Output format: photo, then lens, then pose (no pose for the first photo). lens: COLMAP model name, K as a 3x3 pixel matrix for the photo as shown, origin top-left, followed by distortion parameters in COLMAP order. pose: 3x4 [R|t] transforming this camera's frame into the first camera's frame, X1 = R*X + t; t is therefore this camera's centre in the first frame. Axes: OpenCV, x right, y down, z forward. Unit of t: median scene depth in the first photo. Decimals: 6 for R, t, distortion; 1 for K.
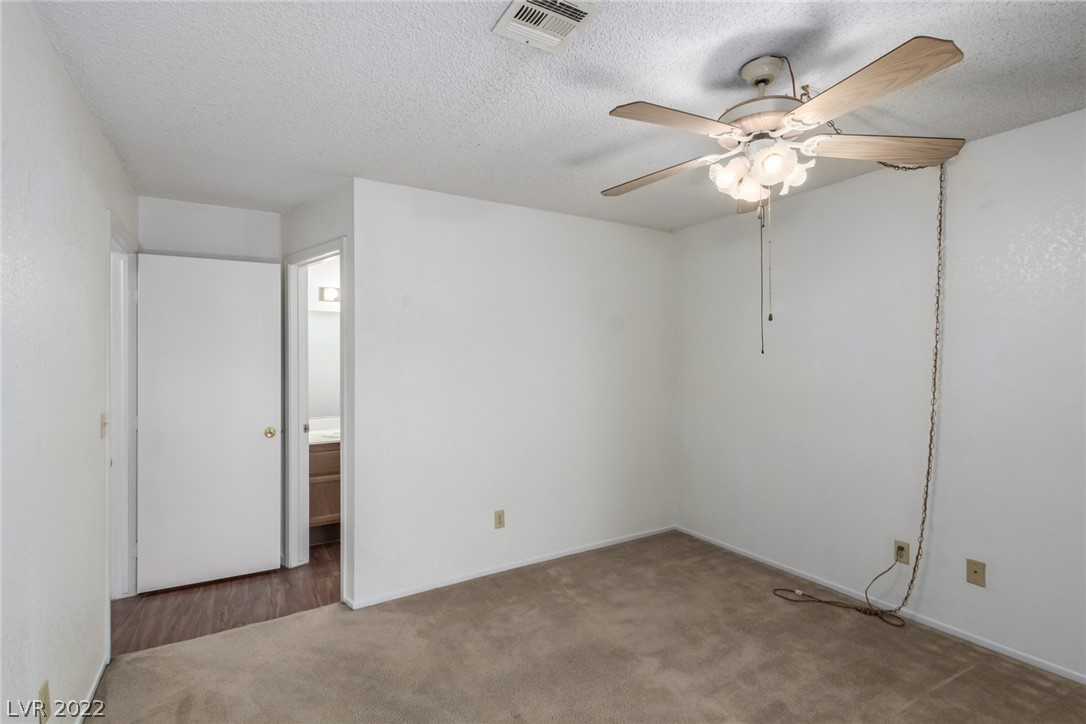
lens RADIAL K [[492.6, 0, 538.5], [0, 492.6, 362.0], [0, 0, 1]] dist [-0.000087, 0.000033]
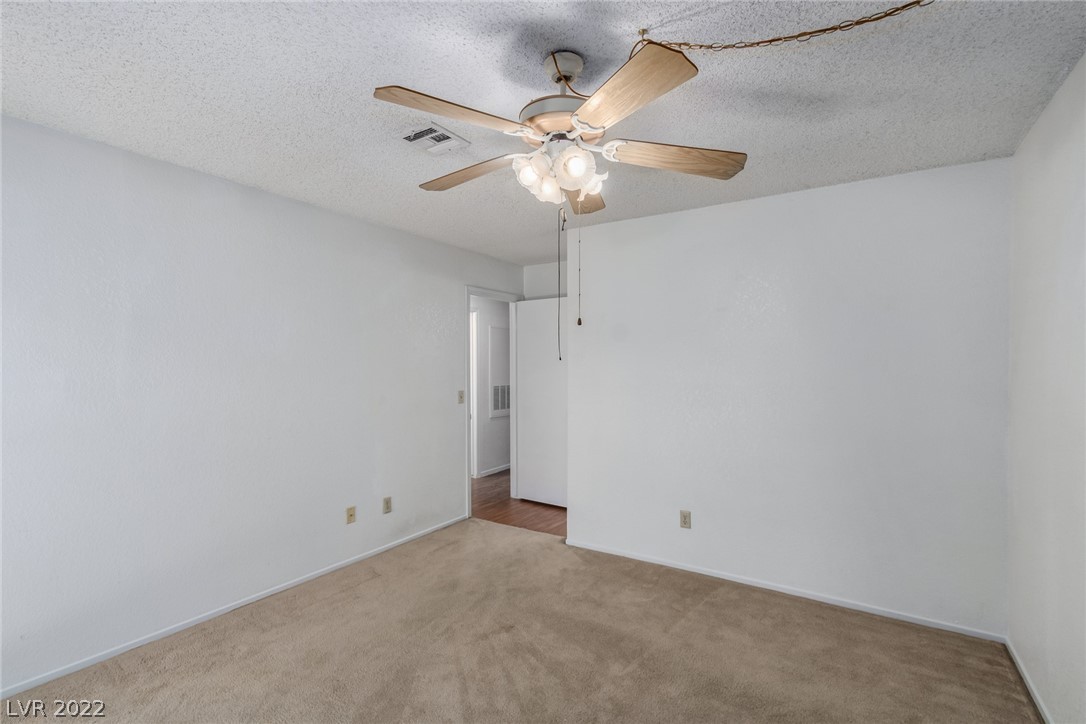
lens RADIAL K [[492.6, 0, 538.5], [0, 492.6, 362.0], [0, 0, 1]] dist [-0.000087, 0.000033]
pose [[0.443766, -0.000133, -0.896143, 0.810454], [0.000089, 1.000000, -0.000105, -0.007284], [0.896143, -0.000033, 0.443766, 0.312754]]
